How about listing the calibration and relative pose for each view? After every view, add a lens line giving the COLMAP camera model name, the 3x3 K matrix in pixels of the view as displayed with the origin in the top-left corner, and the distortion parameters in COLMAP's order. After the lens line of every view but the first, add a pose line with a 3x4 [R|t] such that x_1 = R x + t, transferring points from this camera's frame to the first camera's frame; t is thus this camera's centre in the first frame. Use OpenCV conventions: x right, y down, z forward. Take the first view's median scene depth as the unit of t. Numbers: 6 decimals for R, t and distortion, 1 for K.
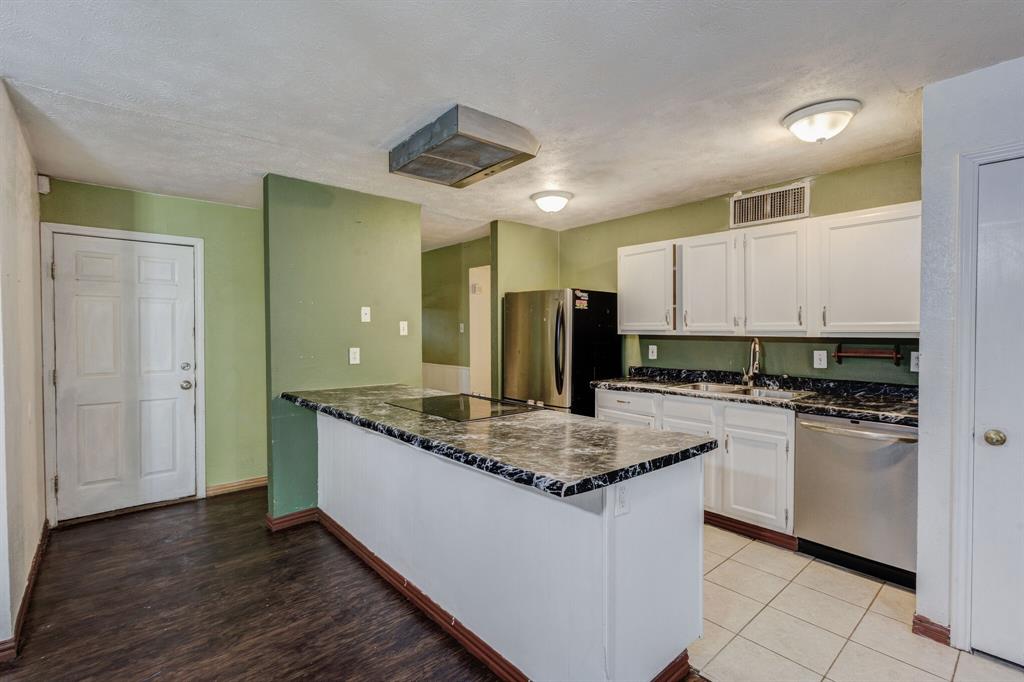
lens RADIAL K [[469.3, 0, 509.8], [0, 469.3, 339.4], [0, 0, 1]] dist [0.000461, 0.000118]
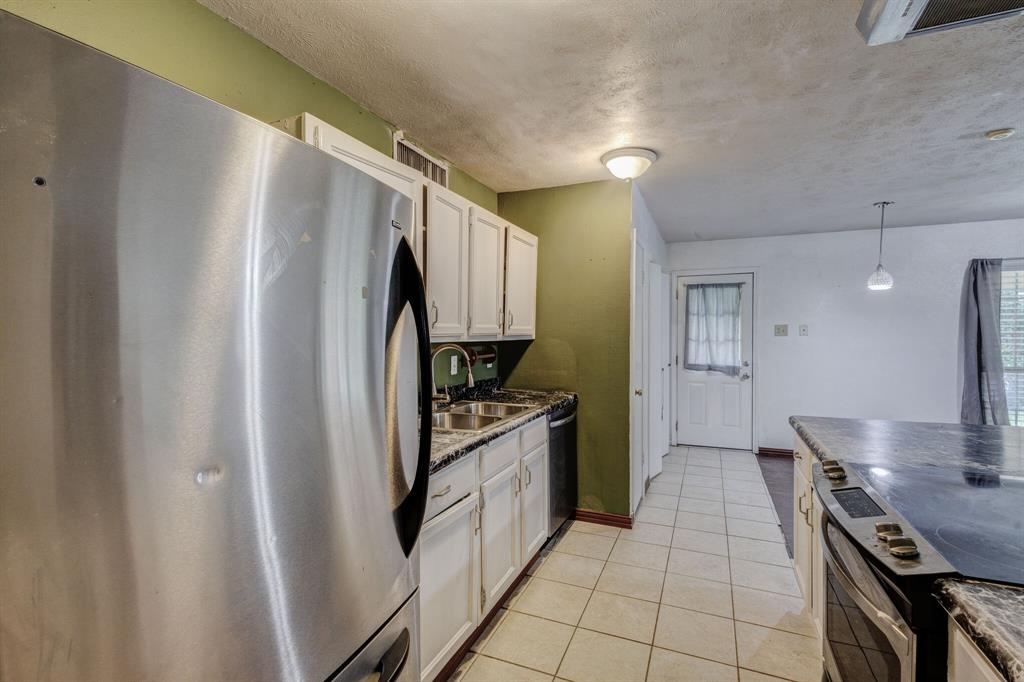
lens RADIAL K [[469.3, 0, 509.8], [0, 469.3, 339.4], [0, 0, 1]] dist [0.000461, 0.000118]
pose [[-0.437075, -0.011609, 0.899350, -0.207895], [0.021031, 0.999511, 0.023123, -0.025519], [-0.899179, 0.029021, -0.436617, 1.218929]]
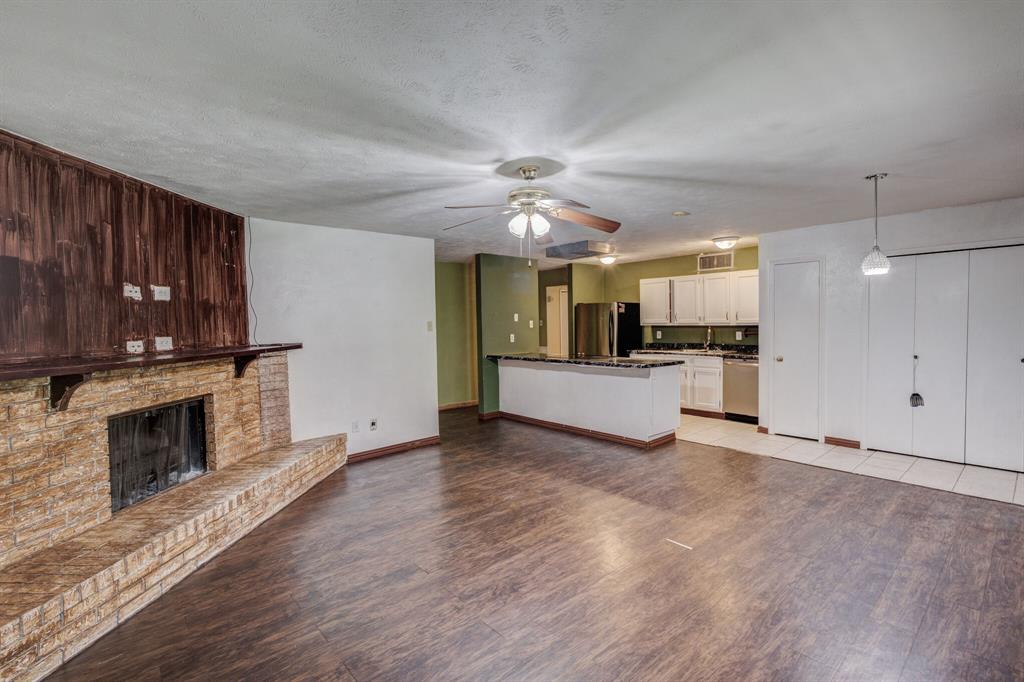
lens RADIAL K [[469.3, 0, 509.8], [0, 469.3, 339.4], [0, 0, 1]] dist [0.000461, 0.000118]
pose [[0.999876, -0.015570, 0.002400, -0.357880], [0.015530, 0.999751, 0.016019, 0.007994], [-0.002649, -0.015980, 0.999869, -1.054056]]
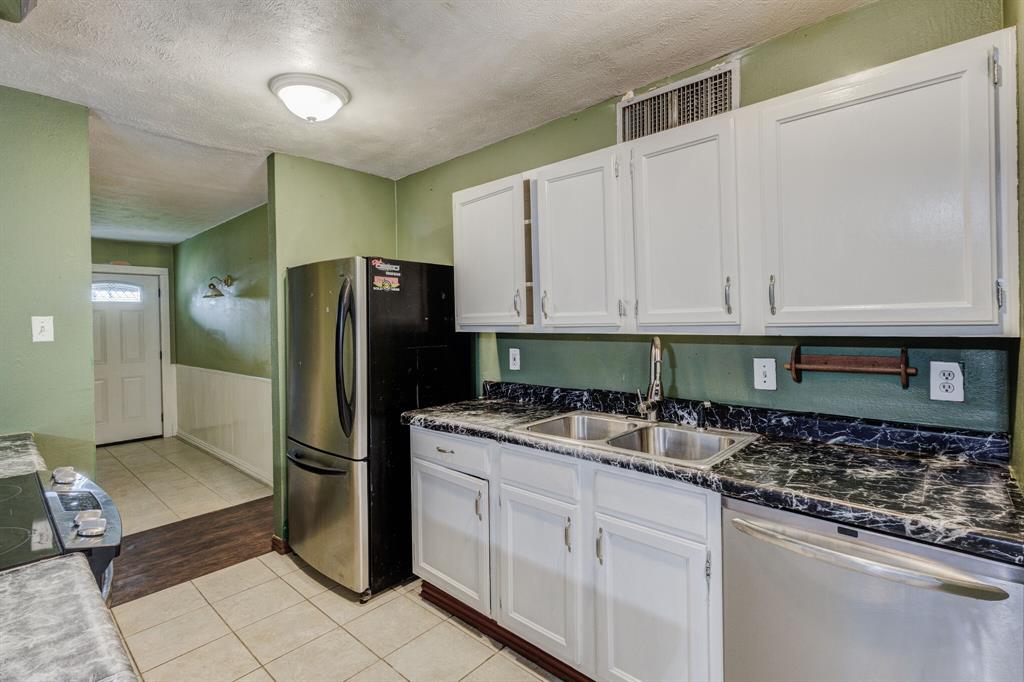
lens RADIAL K [[474.6, 0, 512.4], [0, 474.6, 324.8], [0, 0, 1]] dist [0.002454, 0.000437]
pose [[0.993788, -0.014902, 0.110290, 0.281507], [0.016673, 0.999746, -0.015158, -0.011688], [-0.110036, 0.016903, 0.993784, 0.439363]]
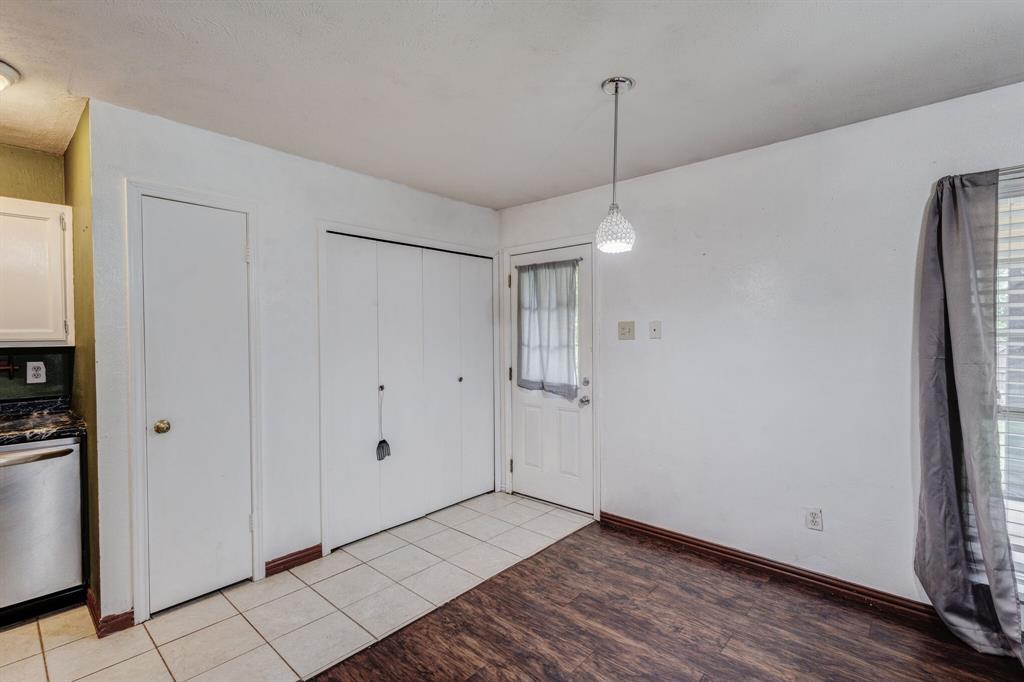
lens RADIAL K [[469.3, 0, 509.8], [0, 469.3, 339.4], [0, 0, 1]] dist [0.000461, 0.000118]
pose [[-0.123505, -0.009242, 0.992301, -0.147113], [0.028008, 0.999526, 0.012795, -0.002699], [-0.991949, 0.029373, -0.123187, 0.143108]]
